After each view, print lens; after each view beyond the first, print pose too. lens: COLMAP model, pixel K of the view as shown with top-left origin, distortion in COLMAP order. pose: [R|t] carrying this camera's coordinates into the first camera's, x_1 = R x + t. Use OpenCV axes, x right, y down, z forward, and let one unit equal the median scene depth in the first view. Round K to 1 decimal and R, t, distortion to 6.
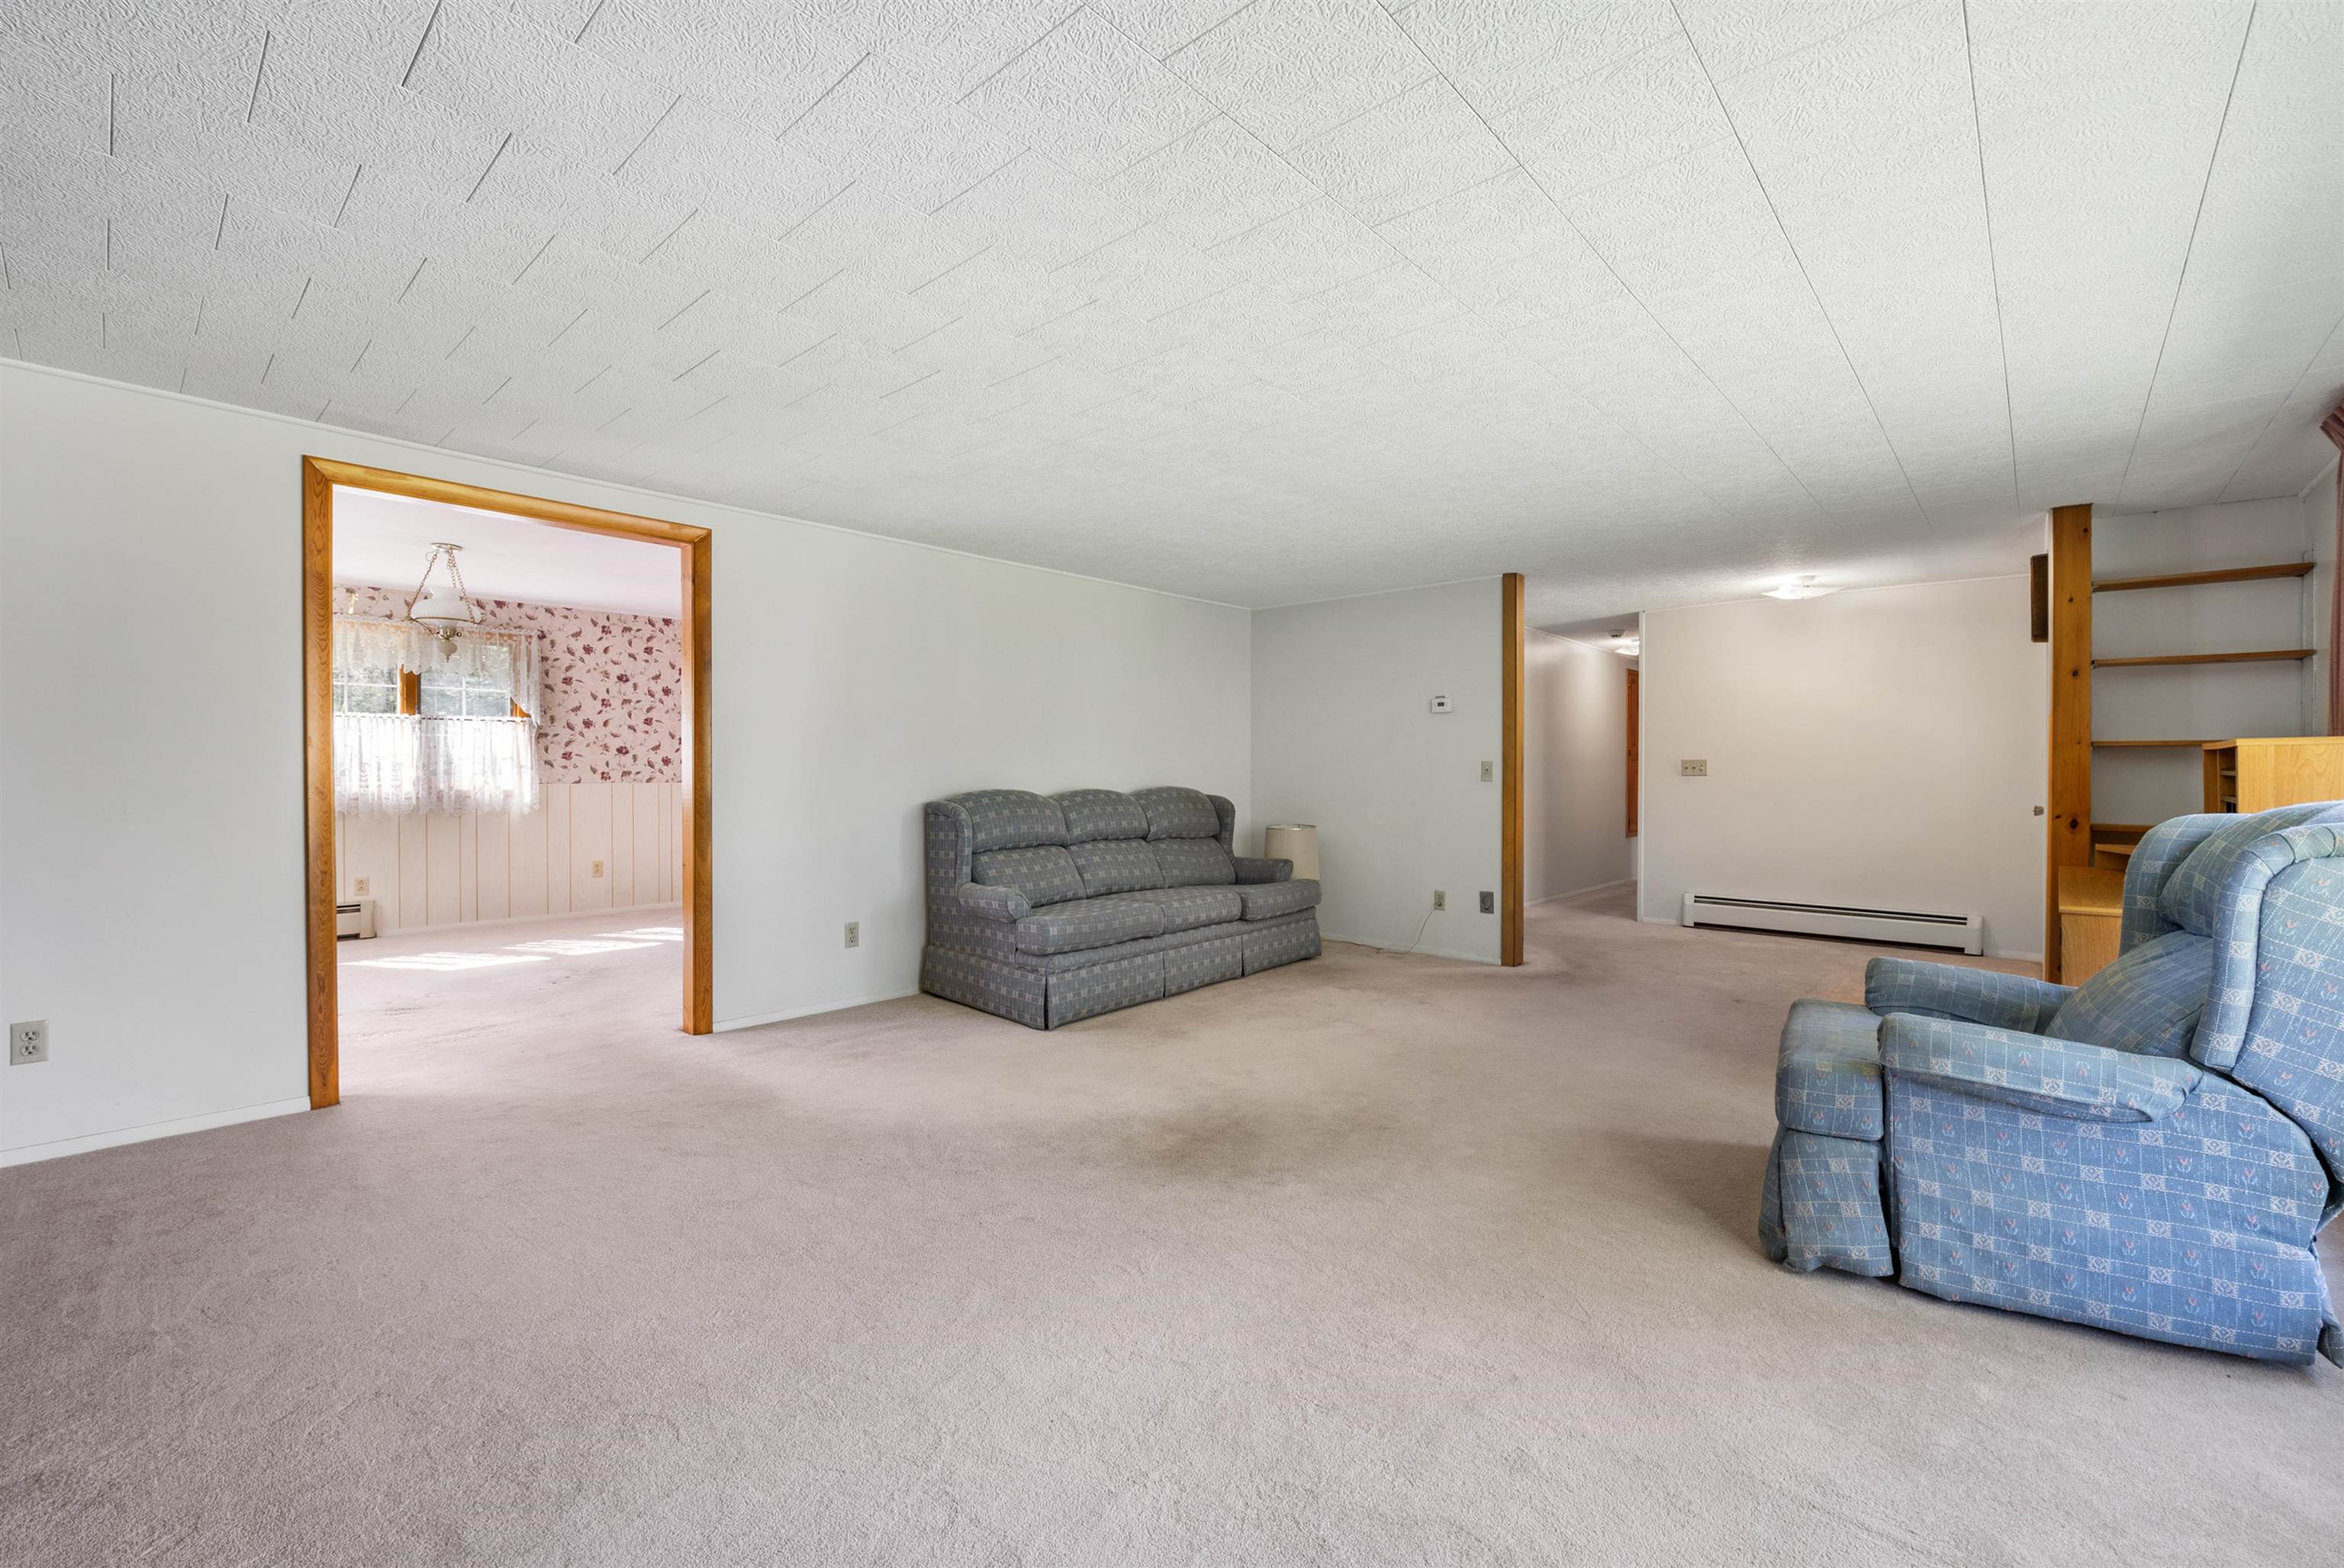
lens RADIAL K [[981.4, 0, 1169.1], [0, 981.4, 768.5], [0, 0, 1]] dist [-0.001177, -0.000178]
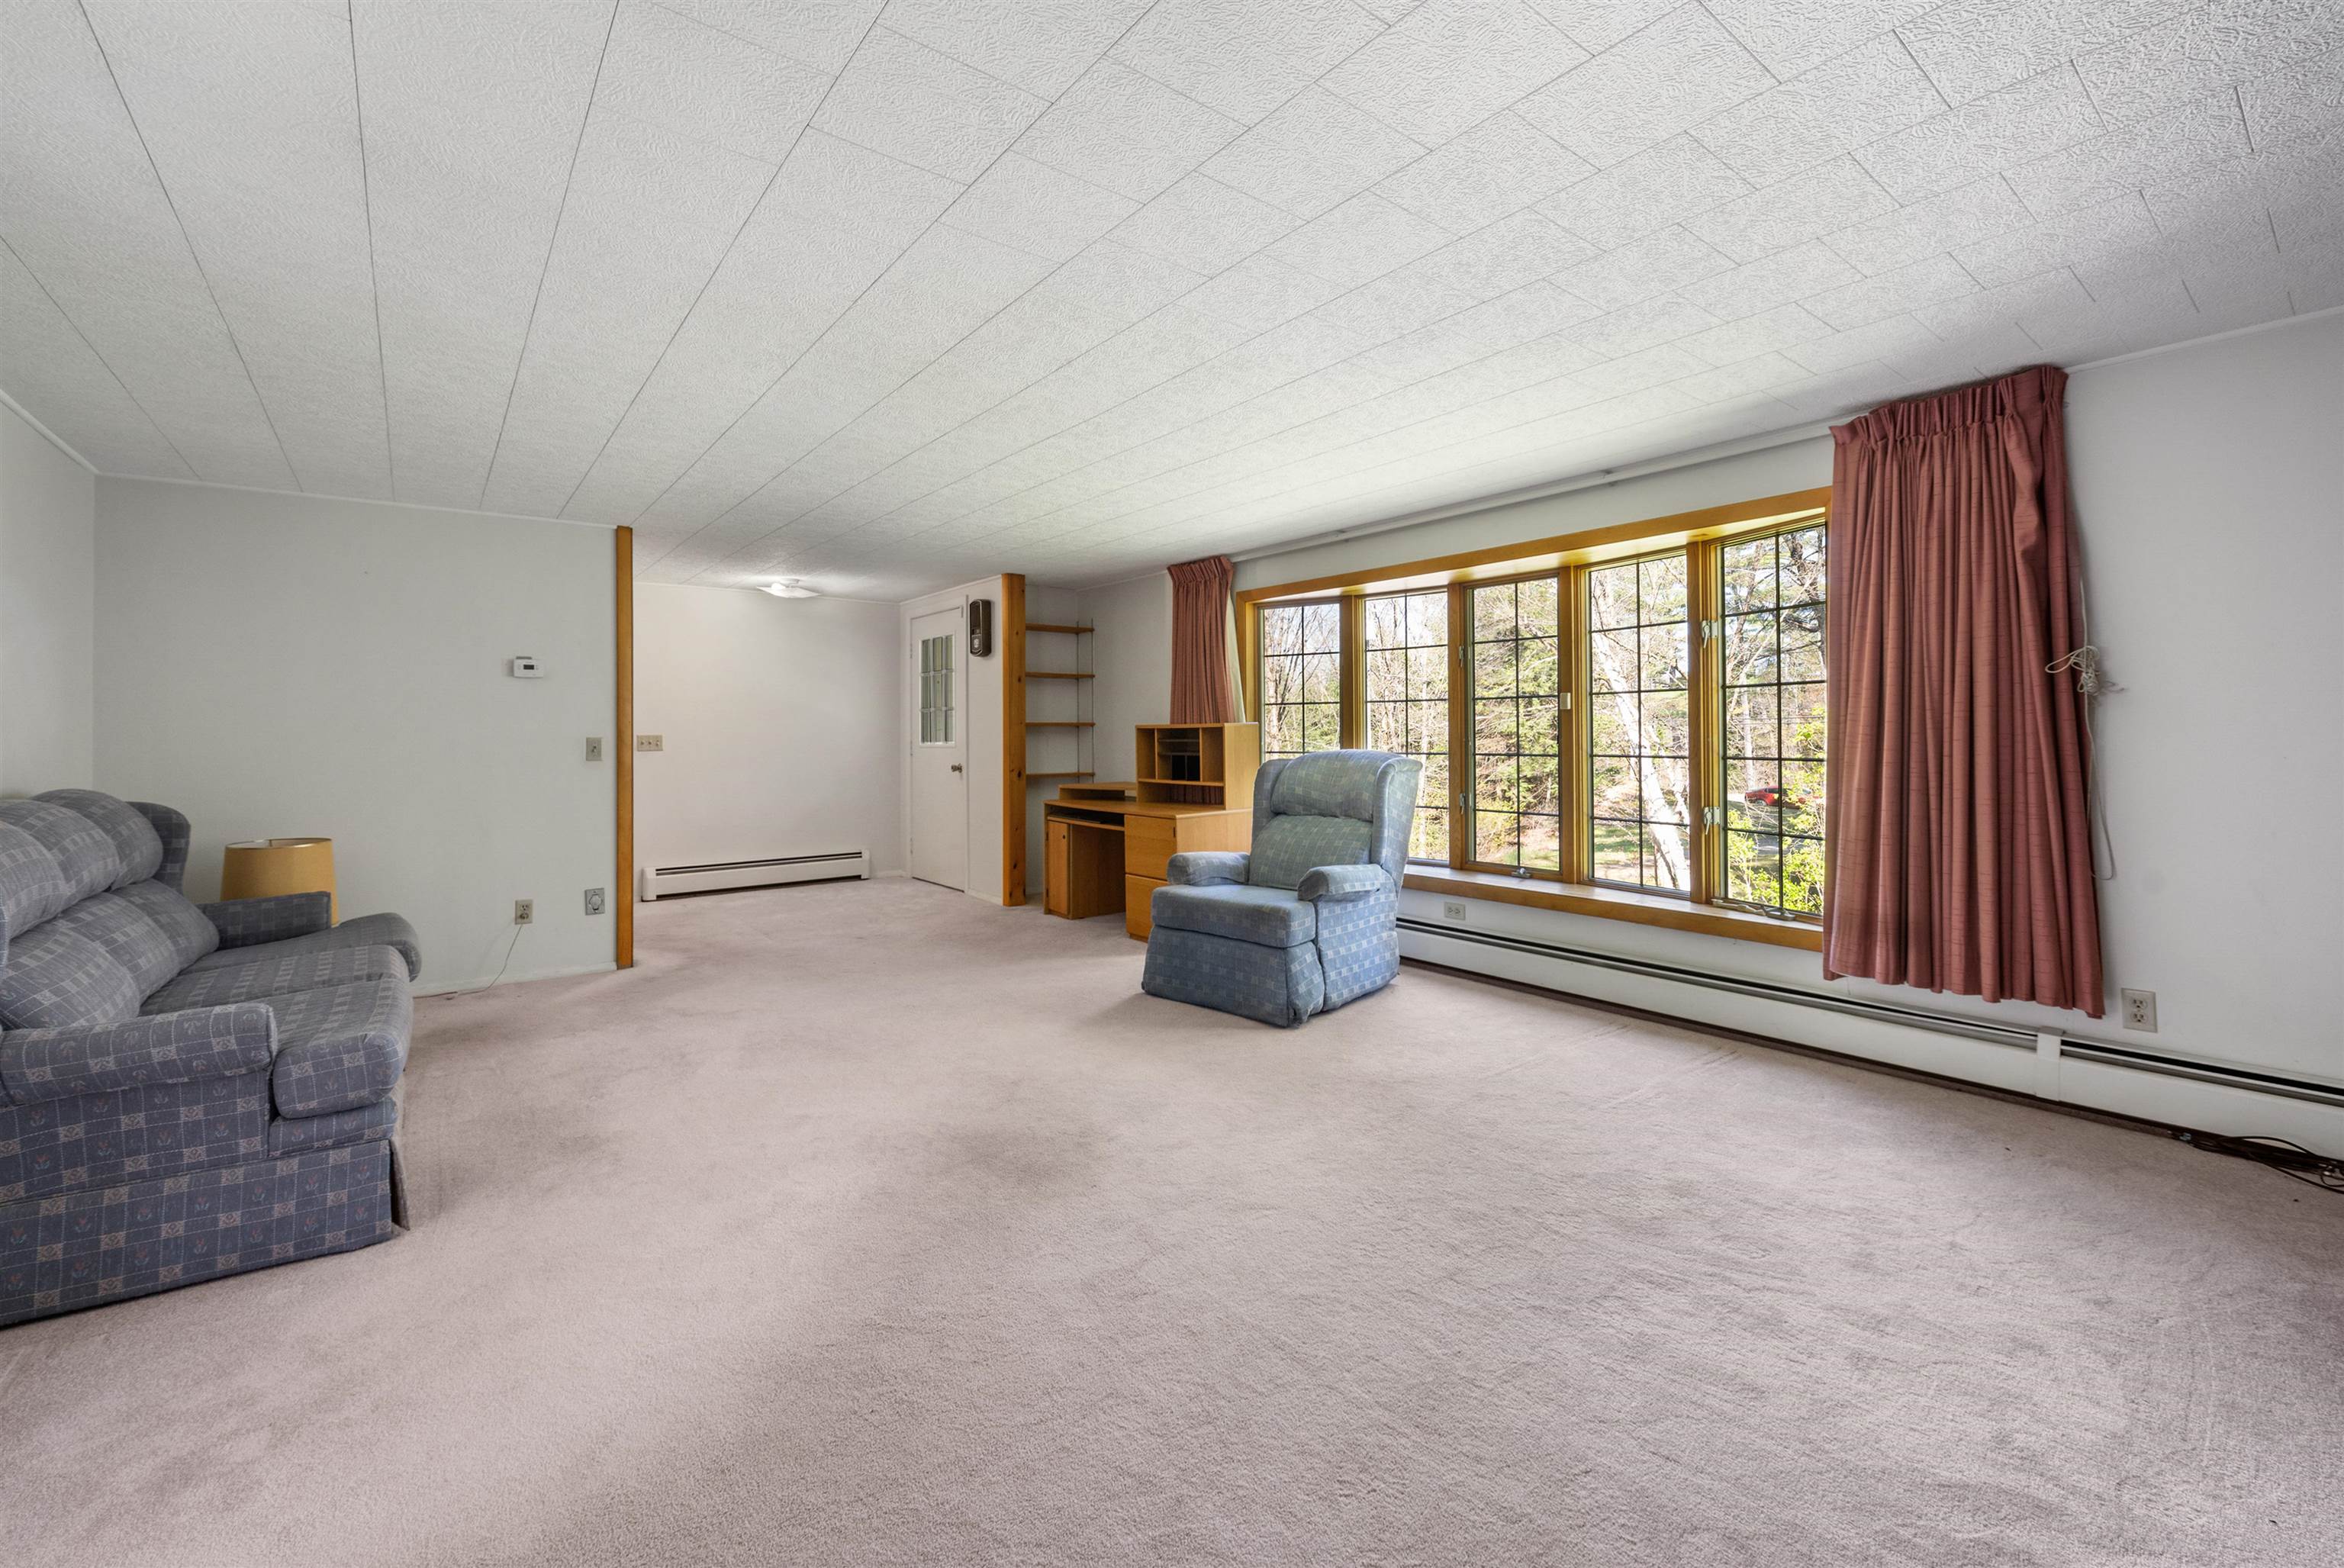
lens RADIAL K [[969.0, 0, 1167.2], [0, 969.0, 735.0], [0, 0, 1]] dist [-0.000671, -0.000203]
pose [[0.177642, -0.002926, 0.984091, -0.560647], [0.012195, 0.999925, 0.000772, -0.005462], [-0.984020, 0.011864, 0.177664, 0.468956]]
